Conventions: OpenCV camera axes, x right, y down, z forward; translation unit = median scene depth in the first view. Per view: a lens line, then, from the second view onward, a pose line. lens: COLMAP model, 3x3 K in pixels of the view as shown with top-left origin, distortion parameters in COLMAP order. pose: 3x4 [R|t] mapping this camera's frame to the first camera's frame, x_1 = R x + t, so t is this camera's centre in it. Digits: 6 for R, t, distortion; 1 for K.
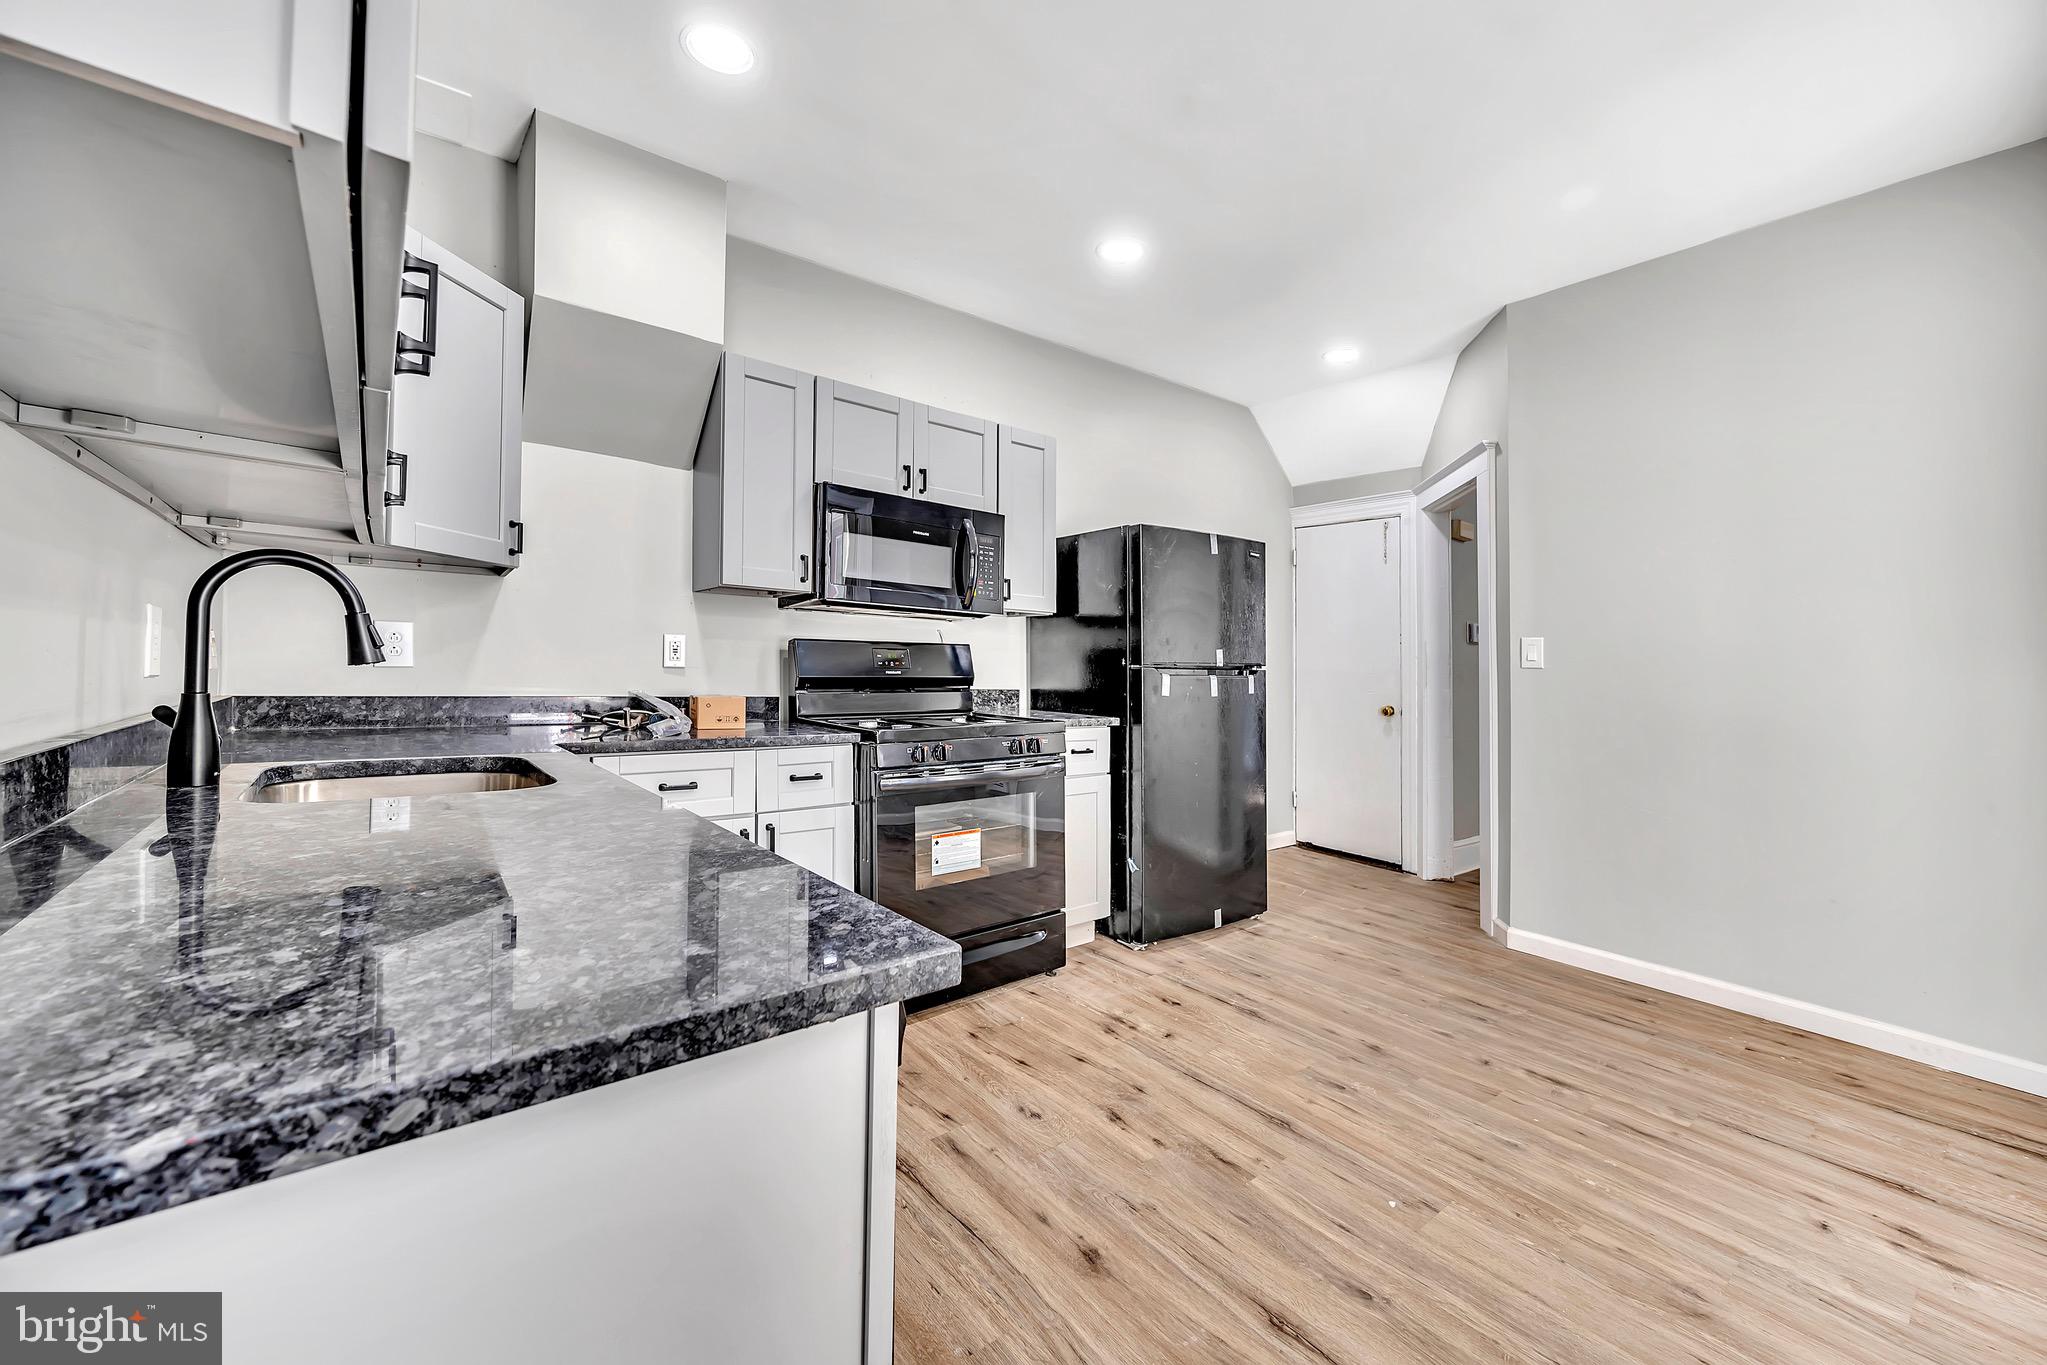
lens RADIAL K [[807.5, 0, 1025.9], [0, 807.5, 662.3], [0, 0, 1]] dist [-0.001752, 0.000133]
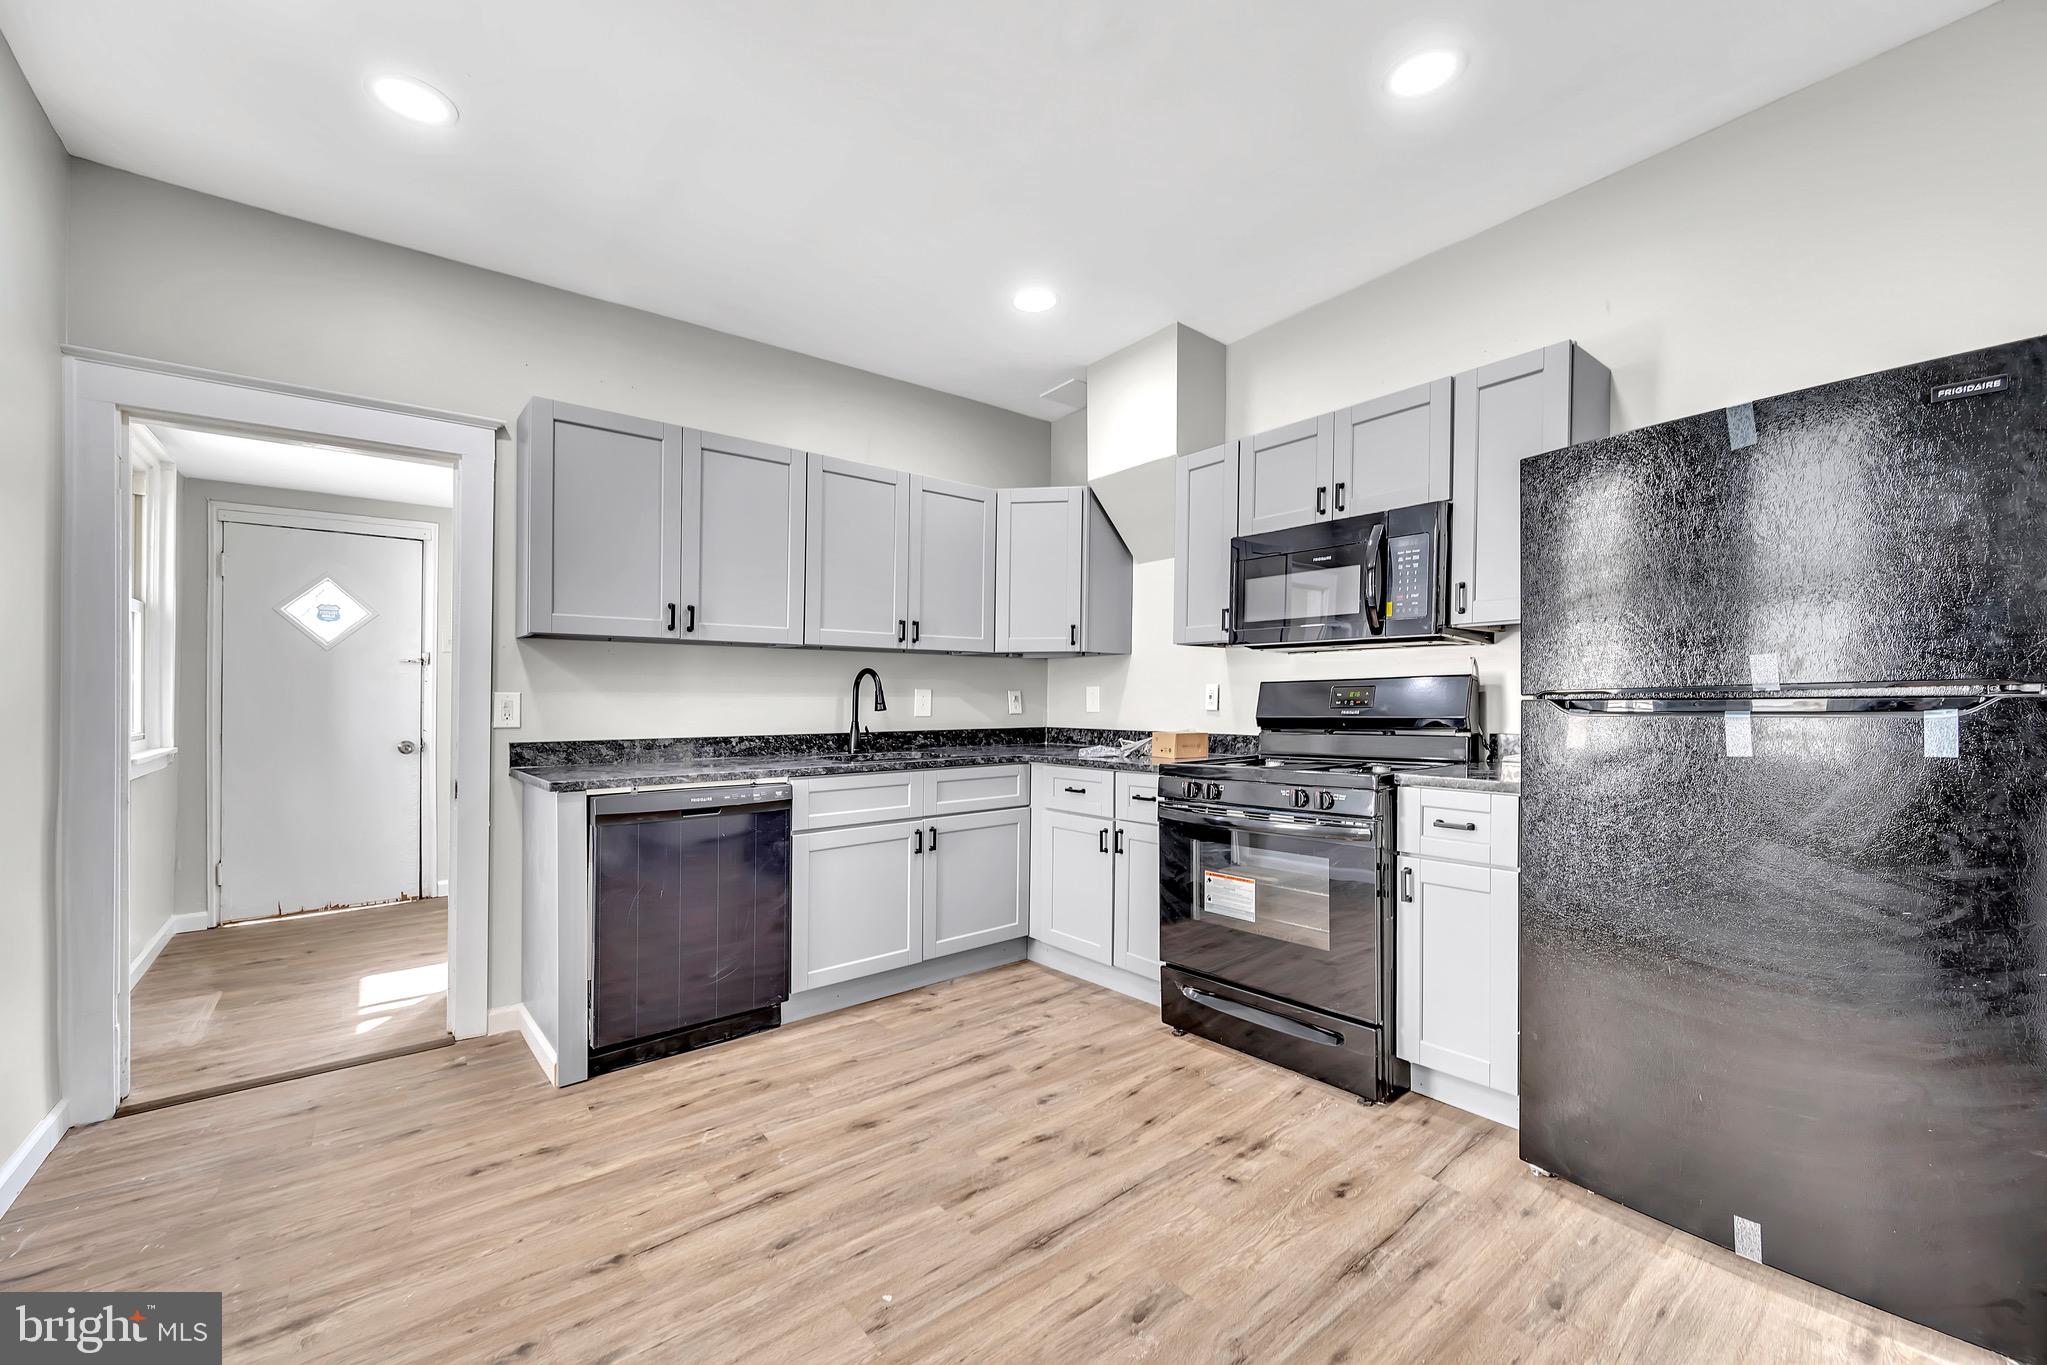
lens RADIAL K [[807.5, 0, 1040.0], [0, 807.5, 724.6], [0, 0, 1]] dist [-0.001752, 0.000133]
pose [[0.022861, 0.004441, -0.999729, 0.911116], [0.011409, 0.999924, 0.004703, 0.022163], [0.999674, -0.011513, 0.022809, 0.779608]]
